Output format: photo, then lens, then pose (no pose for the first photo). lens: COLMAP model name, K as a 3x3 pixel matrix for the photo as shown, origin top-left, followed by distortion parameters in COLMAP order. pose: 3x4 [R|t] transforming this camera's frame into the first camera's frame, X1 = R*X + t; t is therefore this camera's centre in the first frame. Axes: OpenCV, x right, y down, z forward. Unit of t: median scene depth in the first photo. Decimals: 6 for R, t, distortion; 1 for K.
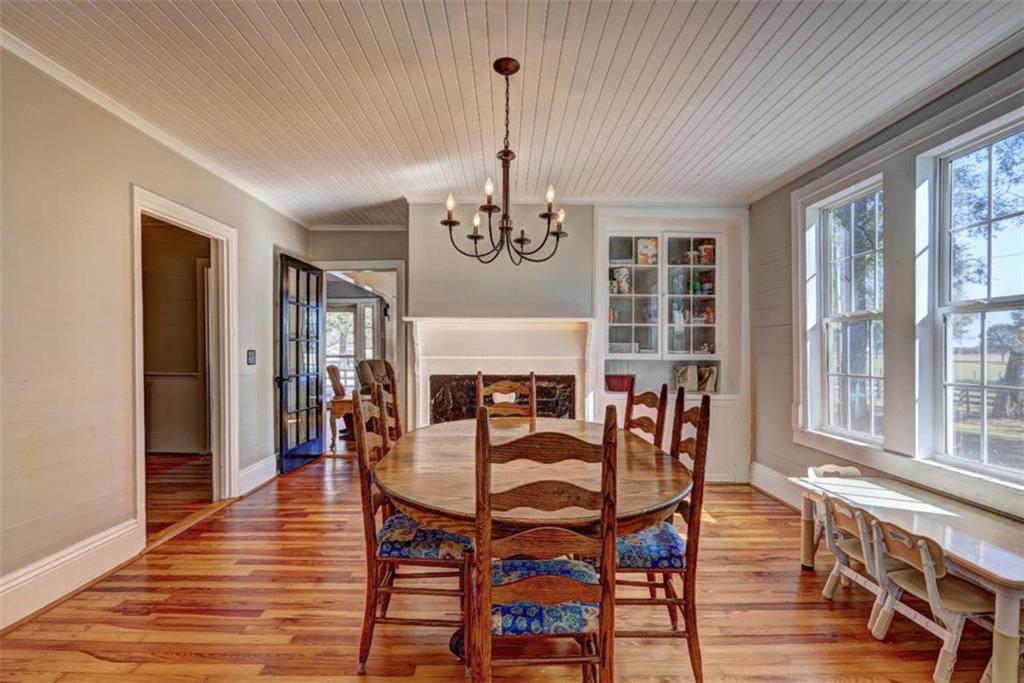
lens RADIAL K [[463.2, 0, 510.5], [0, 463.2, 349.8], [0, 0, 1]] dist [-0.000210, 0.000225]
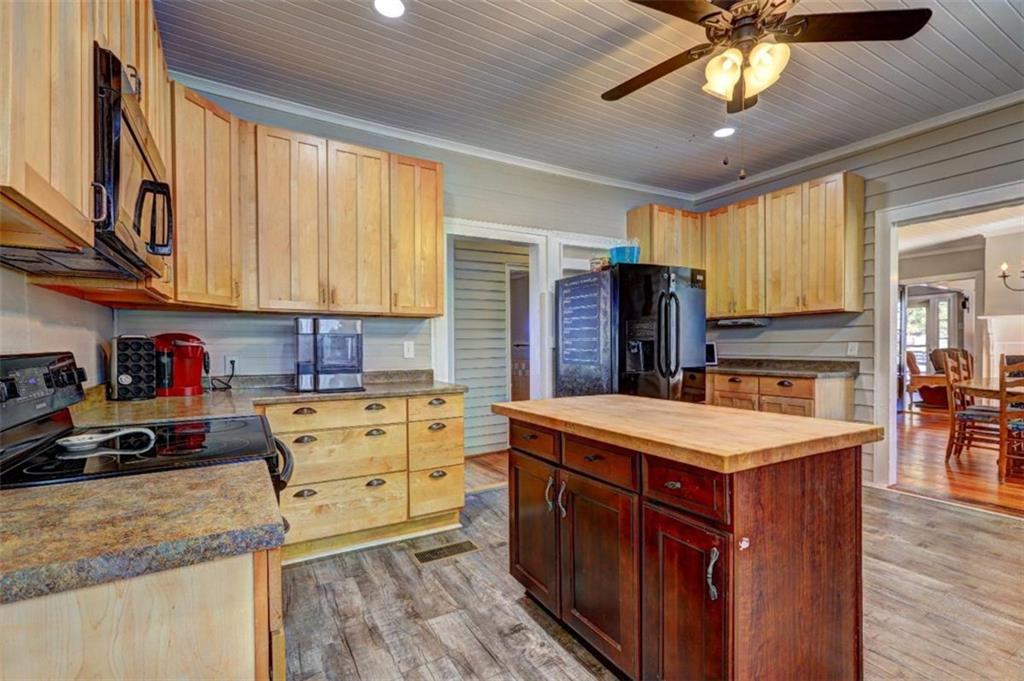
lens RADIAL K [[463.2, 0, 506.9], [0, 463.2, 347.9], [0, 0, 1]] dist [-0.000210, 0.000225]
pose [[0.503248, 0.016234, -0.863990, 0.154630], [-0.004737, 0.999860, 0.016028, 0.007716], [0.864129, -0.003974, 0.503255, -0.559243]]
